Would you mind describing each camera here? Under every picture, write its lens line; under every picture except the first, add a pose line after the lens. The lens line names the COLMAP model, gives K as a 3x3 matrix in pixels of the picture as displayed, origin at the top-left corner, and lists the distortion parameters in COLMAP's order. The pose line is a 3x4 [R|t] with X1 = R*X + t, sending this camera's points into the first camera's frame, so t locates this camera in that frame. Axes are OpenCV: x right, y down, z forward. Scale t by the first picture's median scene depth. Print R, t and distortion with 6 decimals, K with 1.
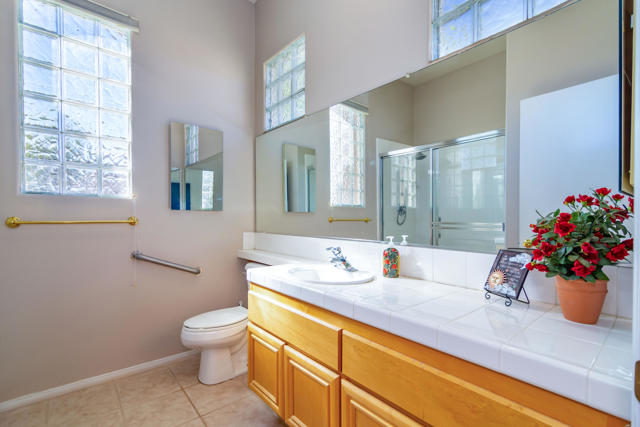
lens RADIAL K [[296.7, 0, 319.5], [0, 296.7, 222.4], [0, 0, 1]] dist [-0.001376, 0.021993]
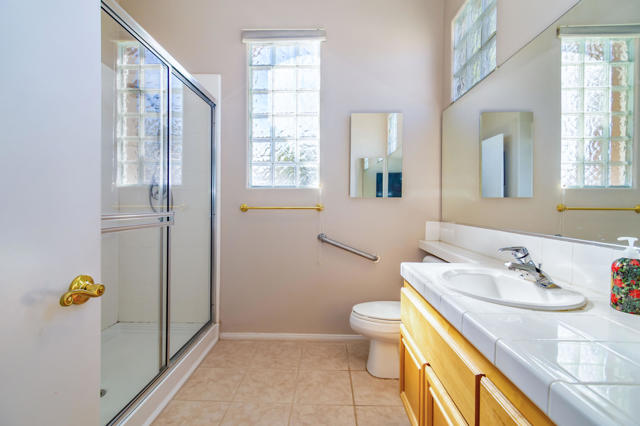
lens RADIAL K [[295.7, 0, 320.0], [0, 295.7, 213.0], [0, 0, 1]] dist [0.014346, -0.000387]
pose [[0.750793, 0.014650, -0.660375, 0.137024], [-0.008920, 0.999888, 0.012040, 0.000337], [0.660478, -0.003149, 0.750839, 0.159614]]
